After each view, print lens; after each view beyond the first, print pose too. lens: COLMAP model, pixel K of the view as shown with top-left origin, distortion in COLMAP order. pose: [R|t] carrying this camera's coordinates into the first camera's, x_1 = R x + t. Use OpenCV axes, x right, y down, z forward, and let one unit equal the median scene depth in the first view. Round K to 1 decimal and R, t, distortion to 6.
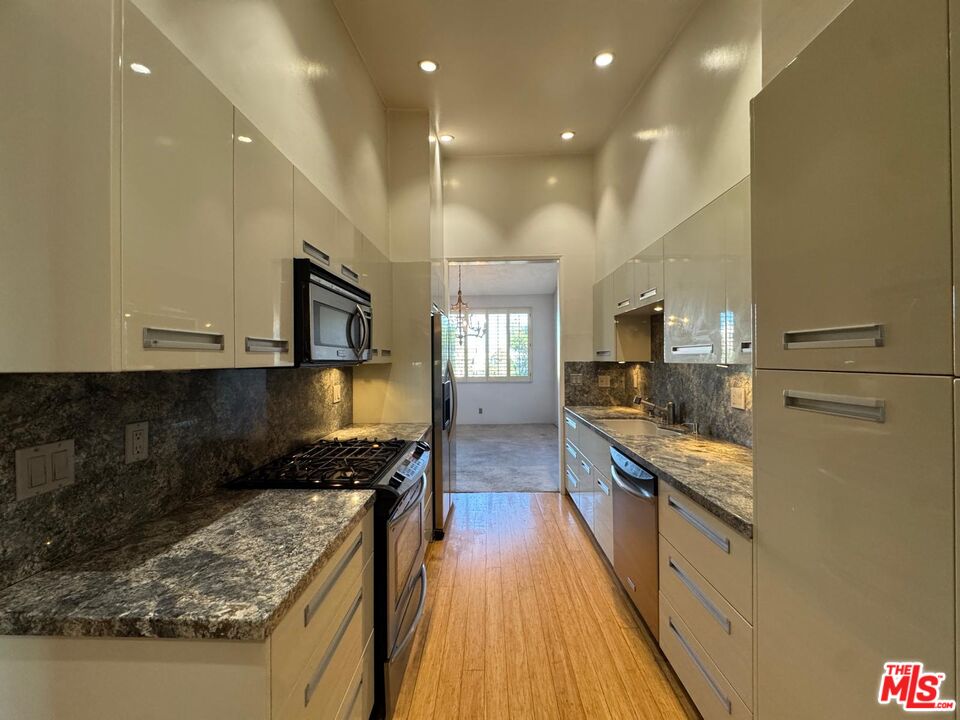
lens RADIAL K [[385.1, 0, 480.0], [0, 385.1, 360.0], [0, 0, 1]] dist [-0.003121, -0.000176]
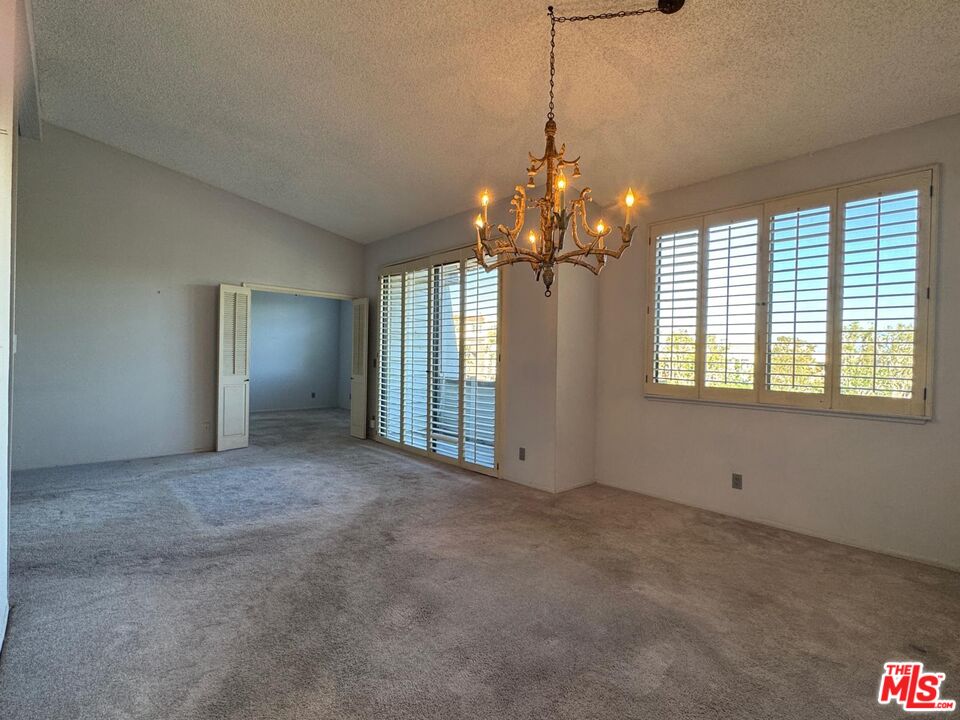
lens RADIAL K [[455.4, 0, 480.0], [0, 455.4, 360.0], [0, 0, 1]] dist [-0.000954, -0.000241]
pose [[0.687795, 0.026831, -0.725409, 0.543177], [-0.031364, 0.999482, 0.007230, 0.072935], [0.725227, 0.017779, 0.688280, 1.888743]]
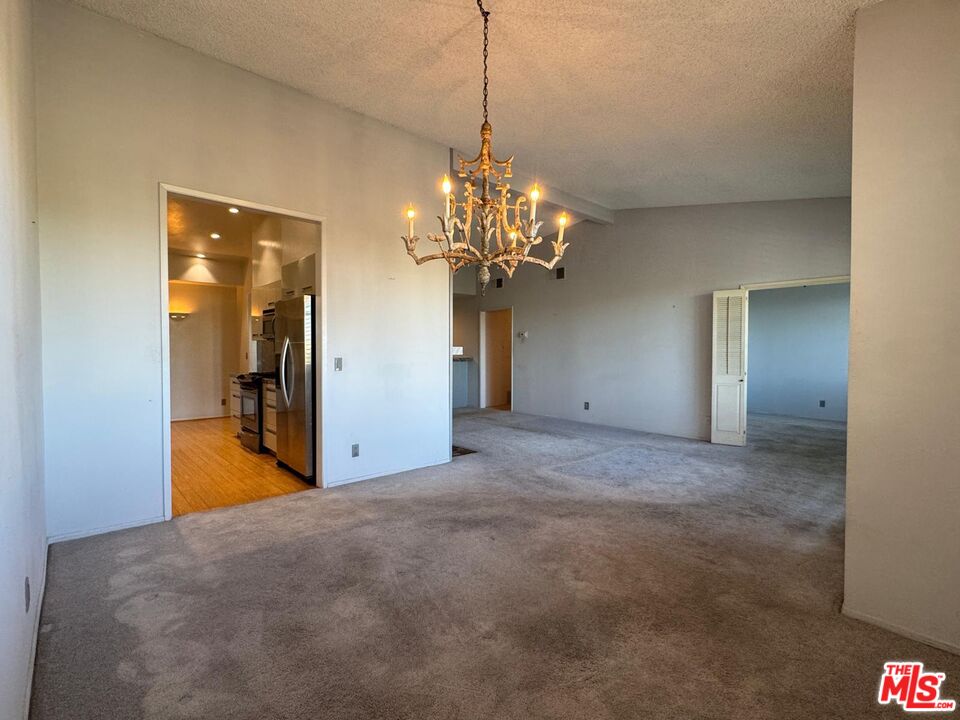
lens RADIAL K [[443.9, 0, 480.0], [0, 443.9, 360.0], [0, 0, 1]] dist [-0.000589, 0.000029]
pose [[-0.721924, 0.022521, -0.691605, 0.624880], [0.001229, 0.999510, 0.031265, 0.047208], [0.691971, 0.021721, -0.721599, 3.504500]]
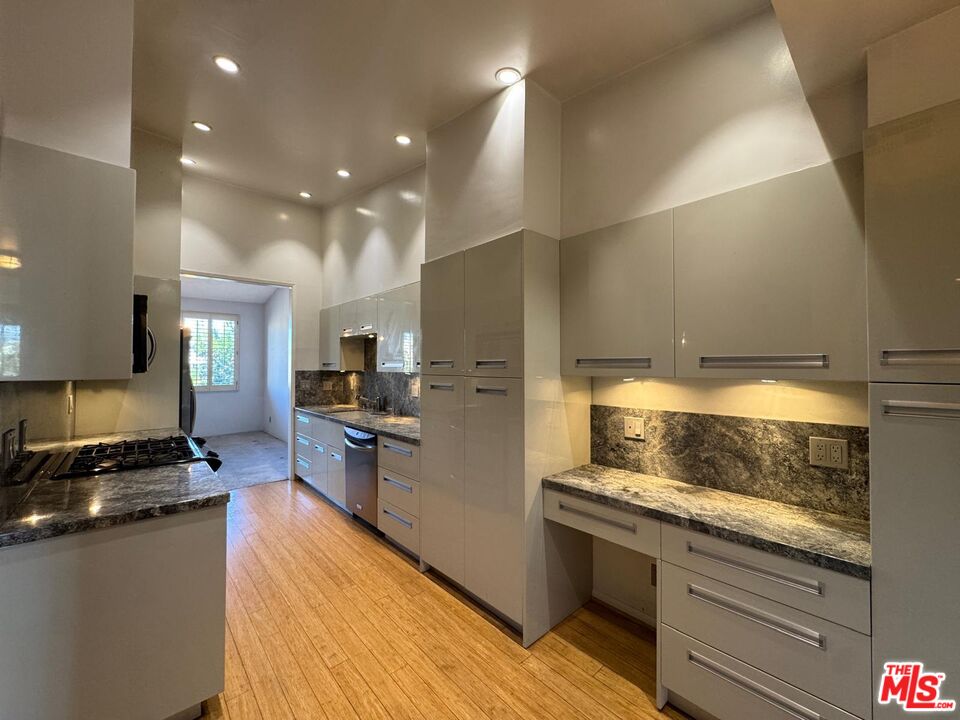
lens RADIAL K [[385.1, 0, 480.0], [0, 385.1, 360.0], [0, 0, 1]] dist [-0.003121, -0.000176]
pose [[0.725588, 0.017926, 0.687896, -0.339468], [-0.004536, 0.999764, -0.021268, -0.010215], [-0.688115, 0.012311, 0.725497, -0.502390]]
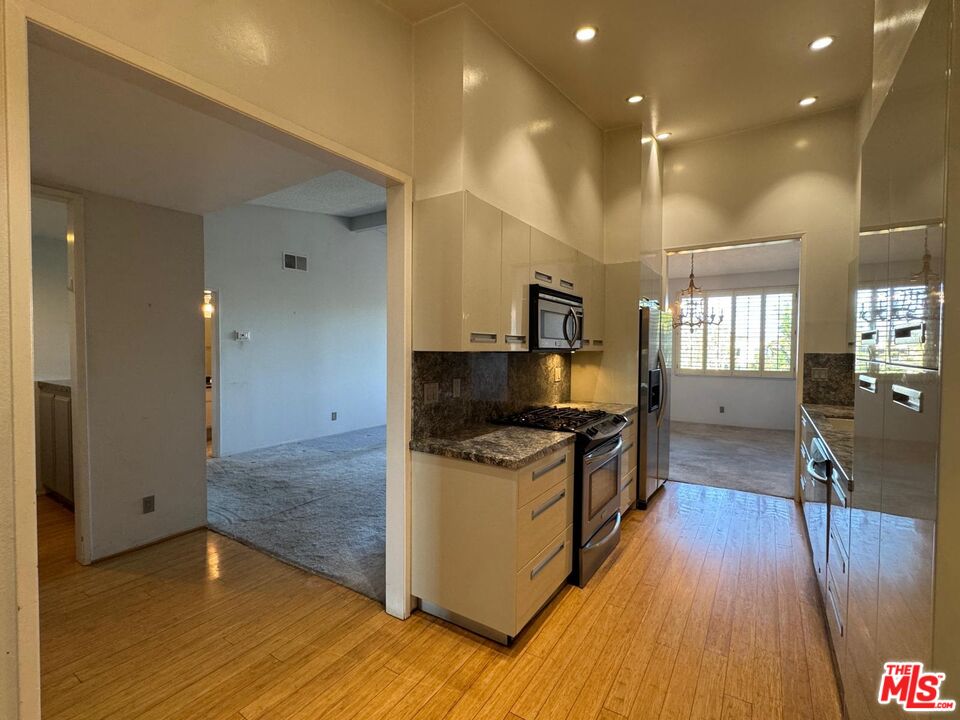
lens RADIAL K [[443.9, 0, 480.0], [0, 443.9, 360.0], [0, 0, 1]] dist [-0.000589, 0.000029]
pose [[0.852122, 0.027273, -0.522633, 0.205317], [-0.013788, 0.999465, 0.029675, -0.000649], [0.523162, -0.018081, 0.852041, -0.450621]]
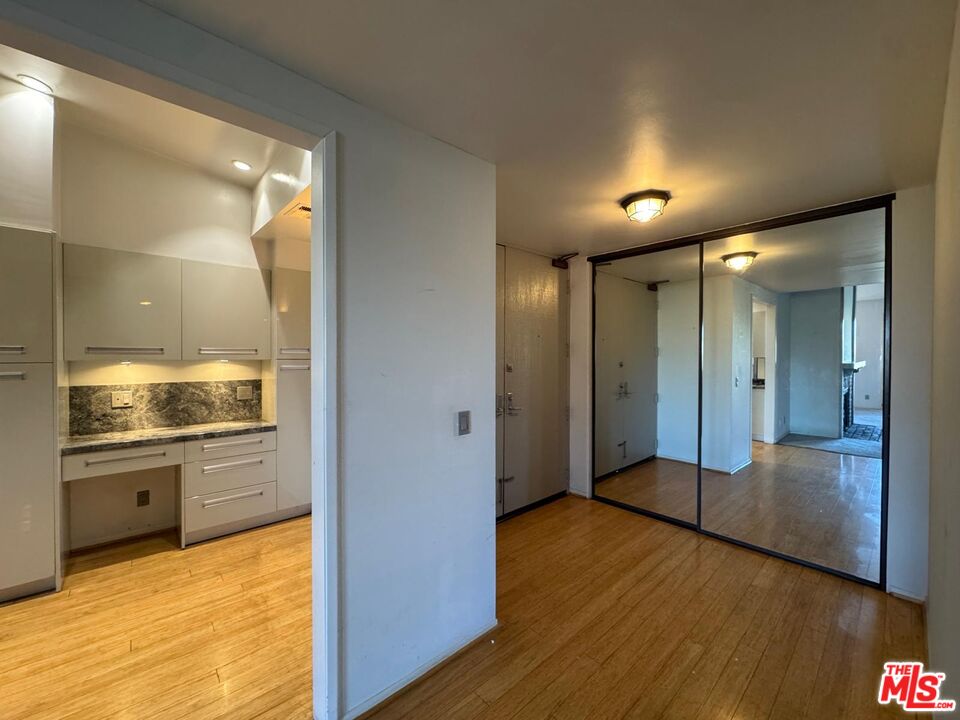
lens RADIAL K [[385.1, 0, 480.0], [0, 385.1, 360.0], [0, 0, 1]] dist [-0.003121, -0.000176]
pose [[-0.693618, -0.001446, 0.720342, -1.169716], [0.003189, 0.999982, 0.005079, 0.002819], [-0.720336, 0.005820, -0.693601, -0.037647]]
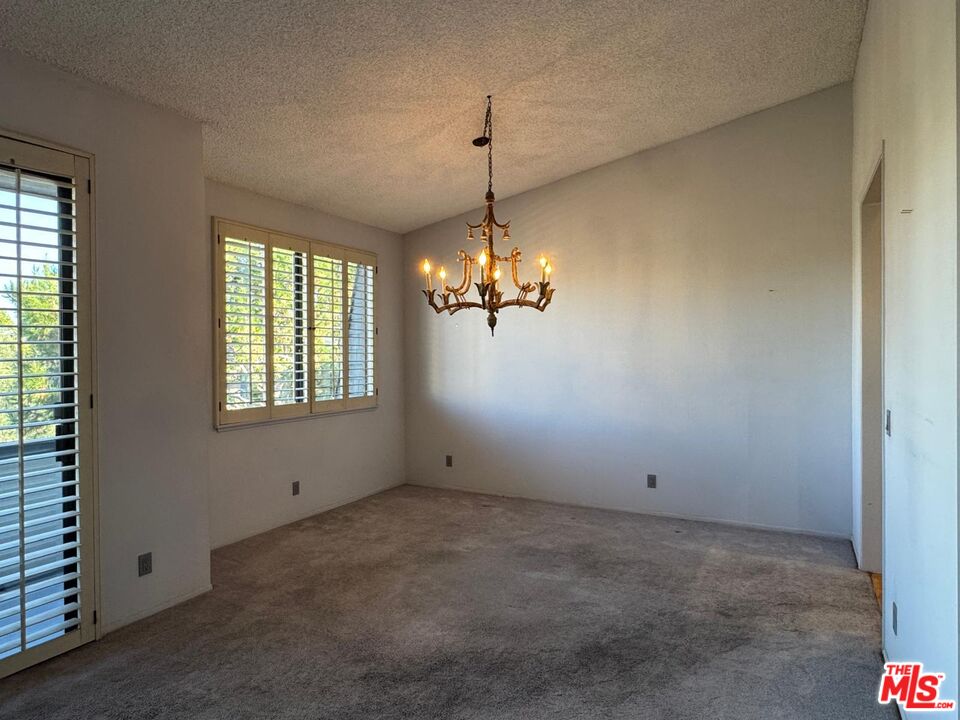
lens RADIAL K [[555.6, 0, 480.0], [0, 555.6, 360.0], [0, 0, 1]] dist [-0.005705, -0.000770]
pose [[0.486822, -0.009875, 0.873445, -1.571707], [0.011537, 0.999922, 0.004875, -0.016150], [-0.873425, 0.007704, 0.486898, 1.993745]]
